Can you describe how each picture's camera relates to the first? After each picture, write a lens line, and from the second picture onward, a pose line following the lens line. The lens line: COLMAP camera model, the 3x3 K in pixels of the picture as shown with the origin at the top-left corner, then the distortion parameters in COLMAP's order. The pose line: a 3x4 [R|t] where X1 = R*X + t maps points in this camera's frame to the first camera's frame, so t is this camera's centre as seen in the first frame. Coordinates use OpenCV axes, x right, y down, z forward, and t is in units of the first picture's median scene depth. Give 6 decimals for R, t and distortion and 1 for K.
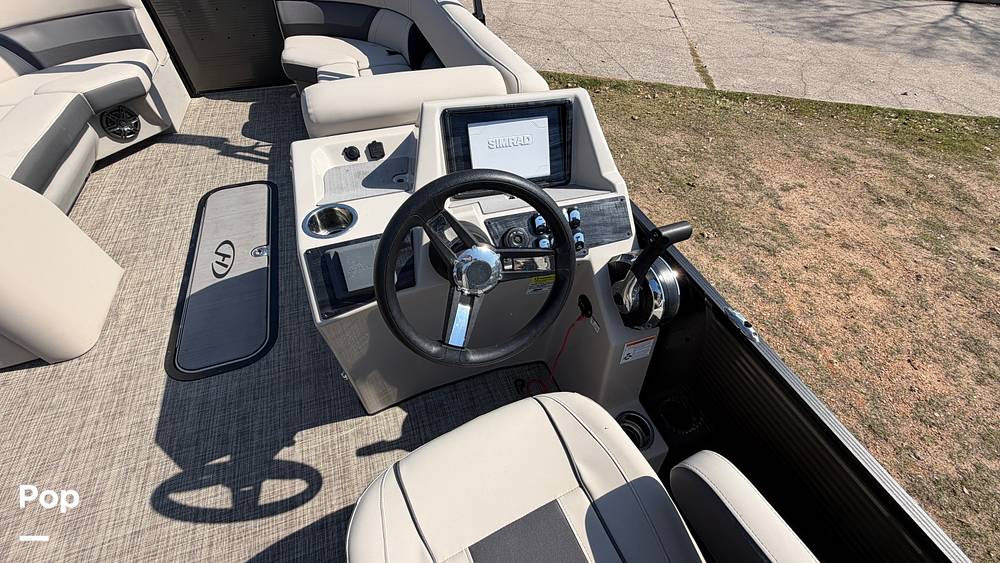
lens RADIAL K [[399.1, 0, 495.1], [0, 399.1, 279.0], [0, 0, 1]] dist [-0.002561, 0.000189]
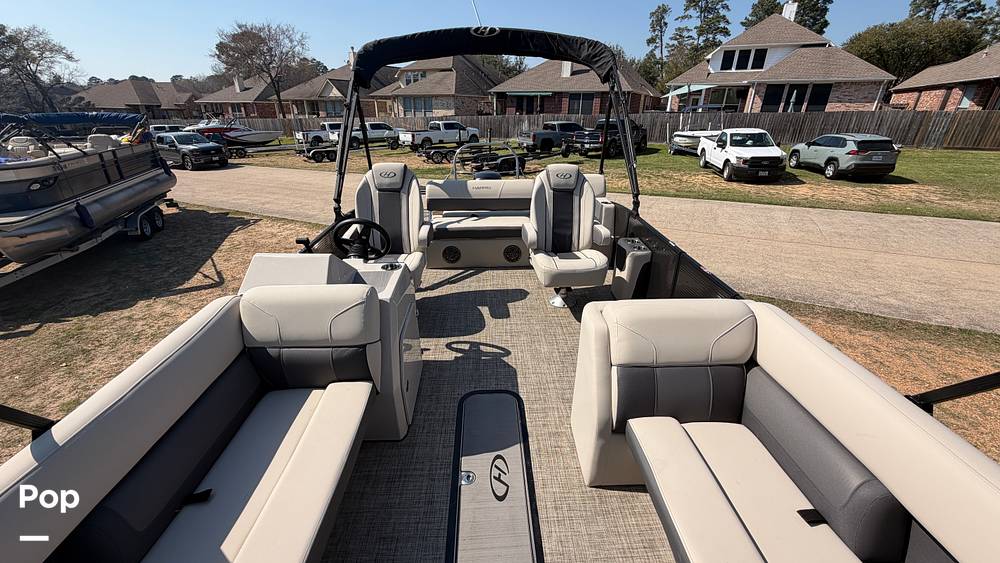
lens RADIAL K [[399.1, 0, 497.9], [0, 399.1, 285.0], [0, 0, 1]] dist [-0.002561, 0.000189]
pose [[-0.950846, -0.155120, 0.268011, -0.646598], [0.214759, 0.293199, 0.931618, -0.872153], [-0.223093, 0.943383, -0.245474, 0.573661]]
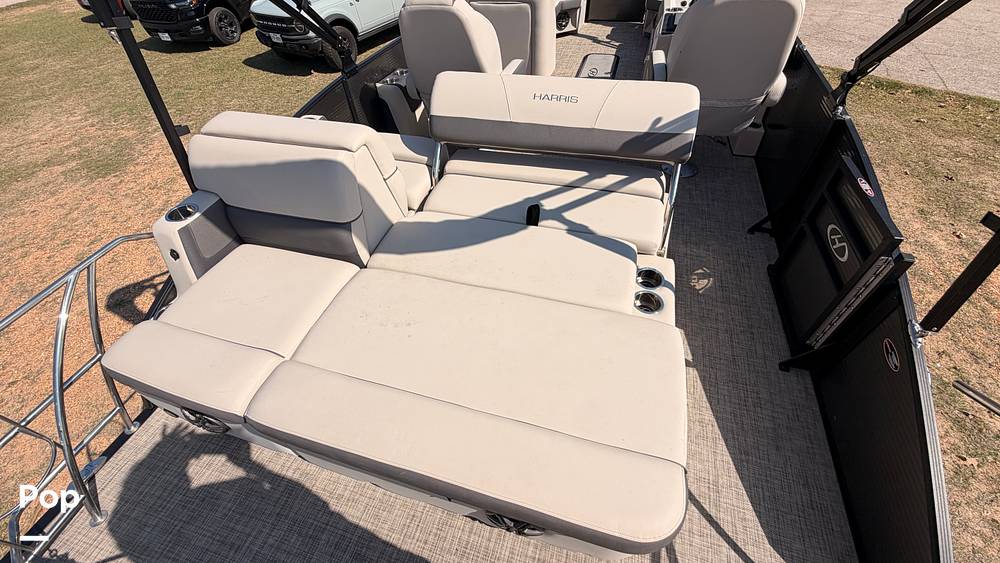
lens RADIAL K [[399.1, 0, 494.2], [0, 399.1, 277.6], [0, 0, 1]] dist [-0.002561, 0.000189]
pose [[0.795729, 0.386327, -0.466441, 0.274120], [-0.399677, 0.913595, 0.074846, 0.775861], [0.455053, 0.126869, 0.881380, -0.798370]]
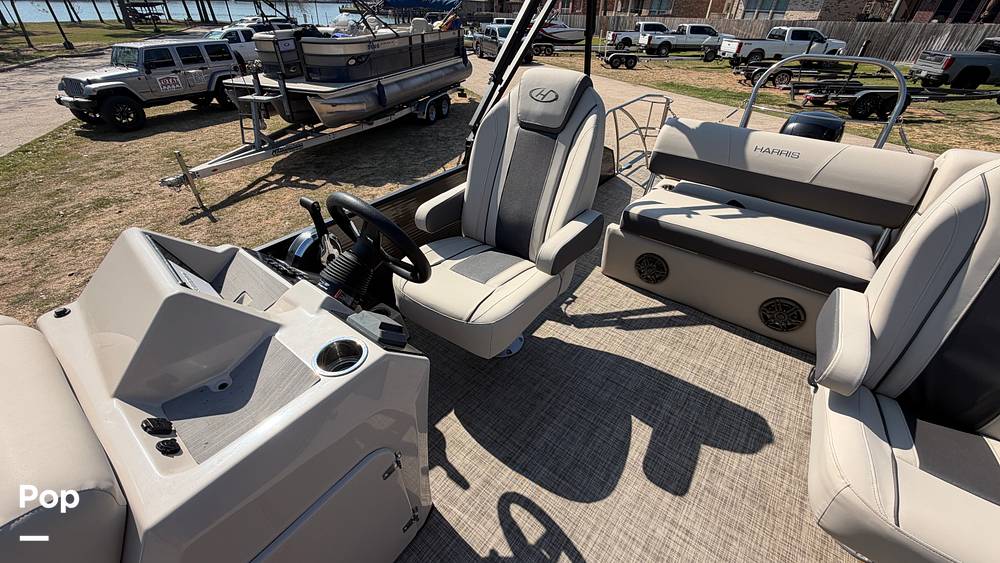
lens RADIAL K [[399.1, 0, 498.3], [0, 399.1, 282.1], [0, 0, 1]] dist [-0.002561, 0.000189]
pose [[-0.531850, -0.521659, 0.667089, -0.420941], [0.619288, 0.297699, 0.726538, -0.242547], [-0.577597, 0.799530, 0.164726, 0.161755]]
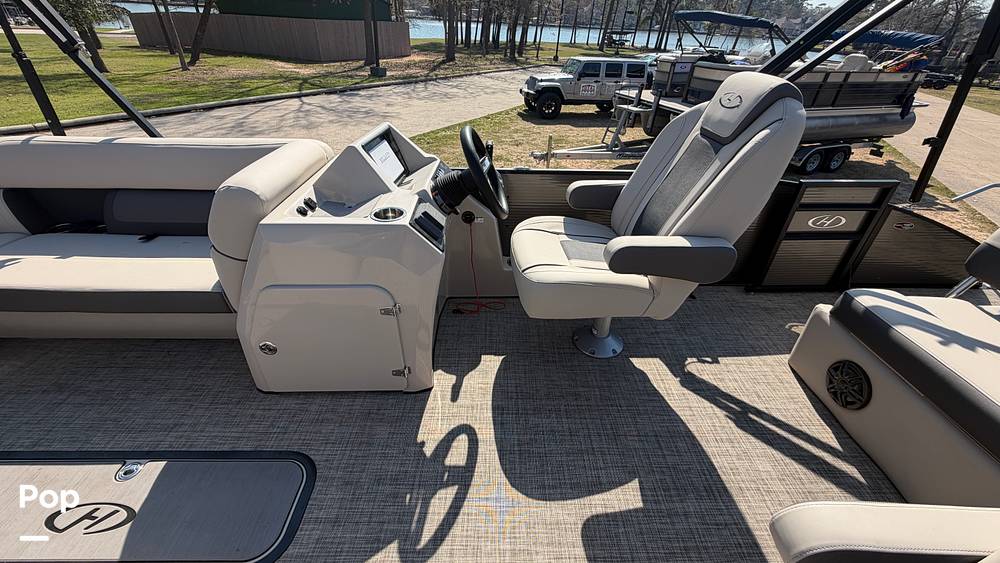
lens RADIAL K [[399.1, 0, 490.7], [0, 399.1, 278.4], [0, 0, 1]] dist [-0.002561, 0.000189]
pose [[0.339749, -0.529006, 0.777640, -0.556557], [0.693699, 0.699274, 0.172620, 0.013809], [-0.635100, 0.480801, 0.604548, -0.013737]]
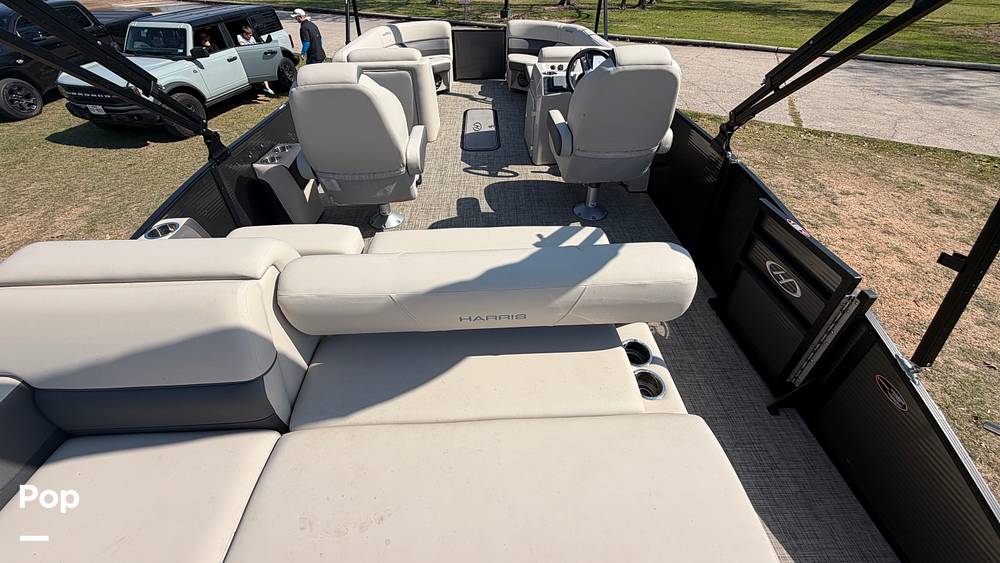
lens RADIAL K [[399.1, 0, 495.0], [0, 399.1, 229.6], [0, 0, 1]] dist [-0.002561, 0.000189]
pose [[0.950145, 0.152924, -0.271733, 0.107916], [-0.211404, 0.956531, -0.200888, 0.713020], [0.229200, 0.248318, 0.941172, -0.755645]]
